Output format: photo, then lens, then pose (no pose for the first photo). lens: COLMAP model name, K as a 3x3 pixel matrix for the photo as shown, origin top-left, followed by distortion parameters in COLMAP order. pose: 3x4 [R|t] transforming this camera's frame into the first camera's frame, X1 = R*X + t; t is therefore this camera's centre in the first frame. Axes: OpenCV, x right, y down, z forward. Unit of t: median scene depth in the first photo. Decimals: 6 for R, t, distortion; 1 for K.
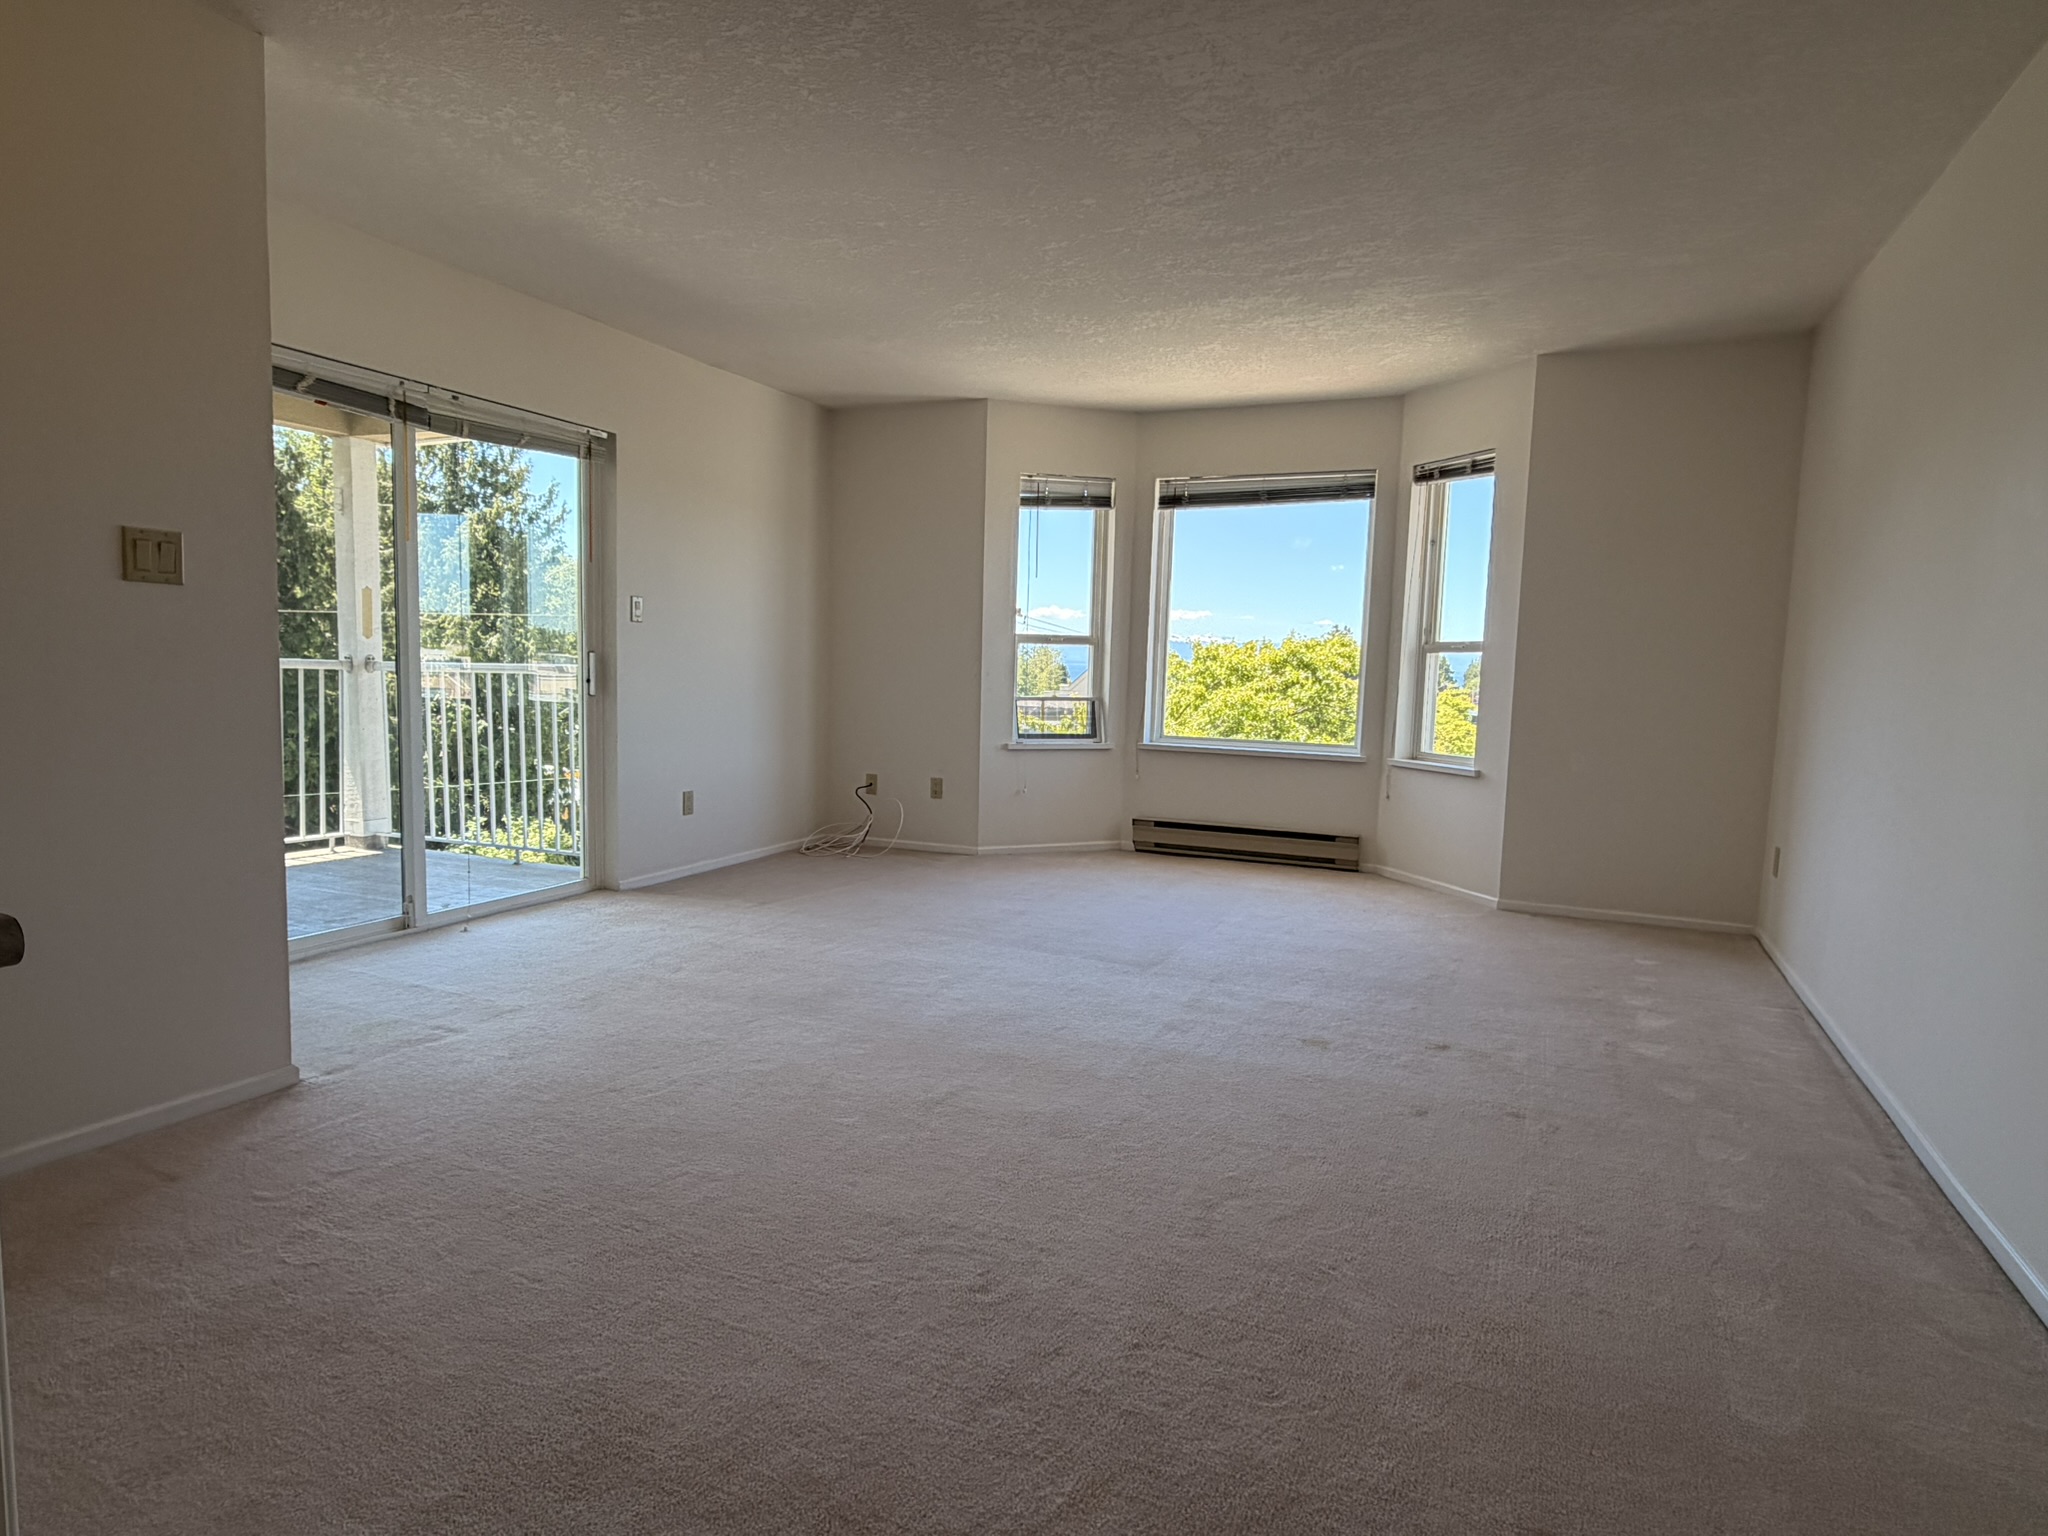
lens RADIAL K [[1166.5, 0, 1011.8], [0, 1166.5, 774.6], [0, 0, 1]] dist [-0.002003, 0.001568]
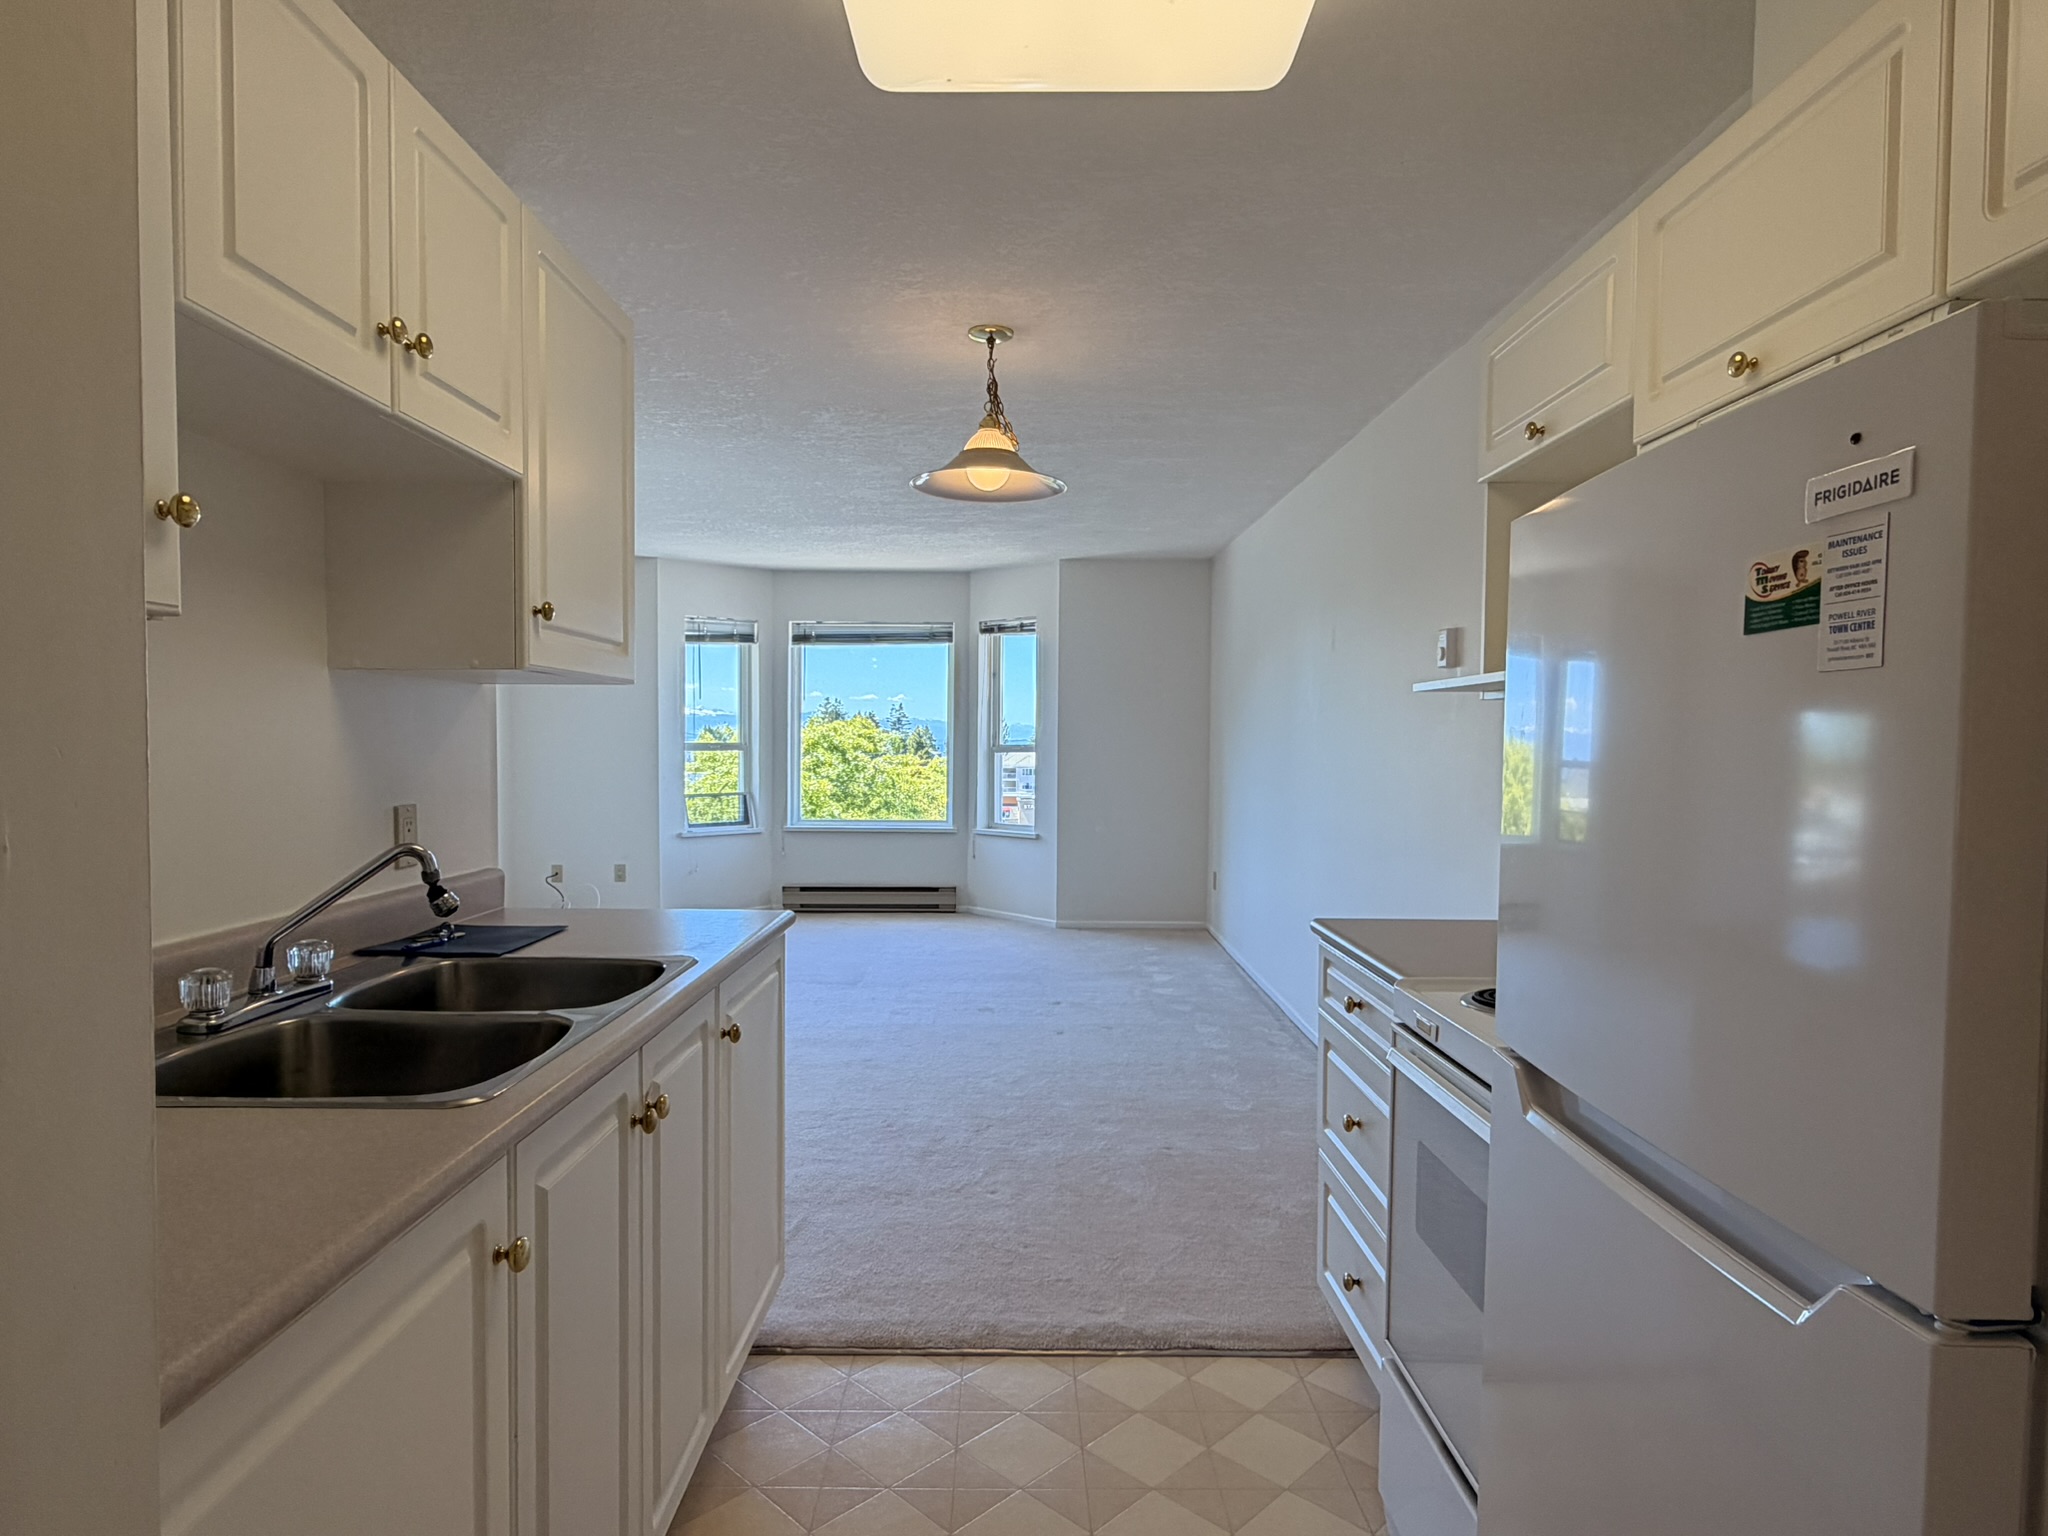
lens RADIAL K [[1153.2, 0, 1026.9], [0, 1153.2, 778.5], [0, 0, 1]] dist [-0.002444, 0.000118]
pose [[0.904788, -0.033774, 0.424521, -0.198529], [0.058877, 0.997198, -0.046149, -0.006263], [-0.421772, 0.066750, 0.904241, -0.271751]]
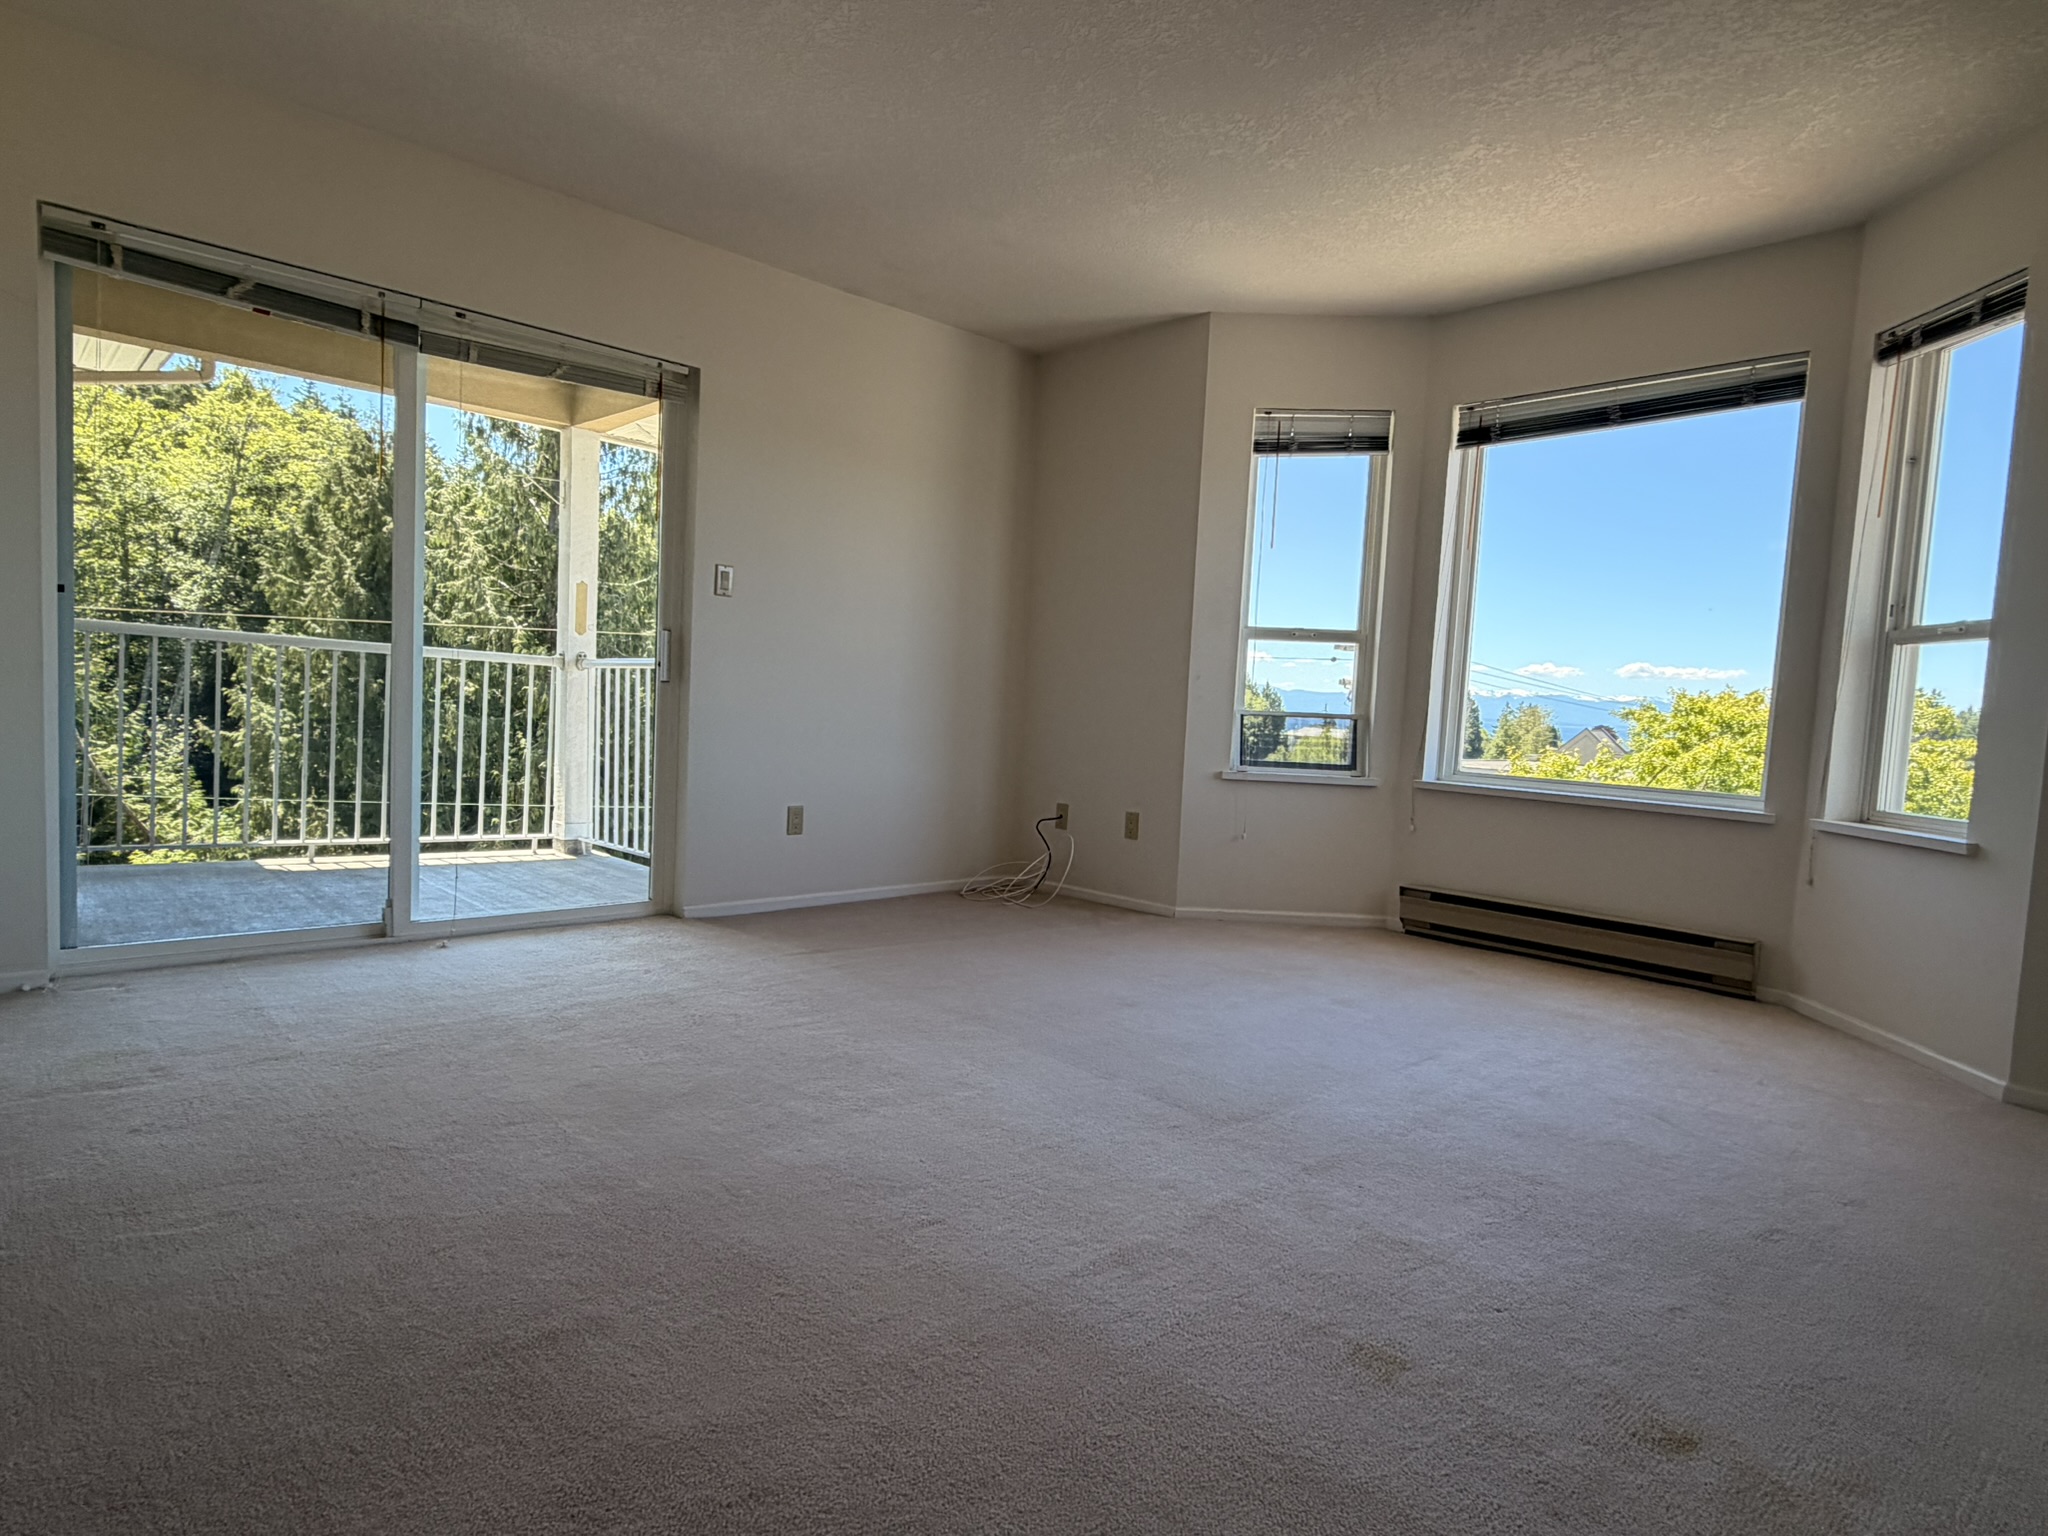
lens RADIAL K [[1153.2, 0, 1026.9], [0, 1153.2, 778.5], [0, 0, 1]] dist [-0.002444, 0.000118]
pose [[0.923711, 0.045690, -0.380355, 0.170483], [-0.062428, 0.997543, -0.031779, 0.009764], [0.377968, 0.053099, 0.924295, 0.287688]]
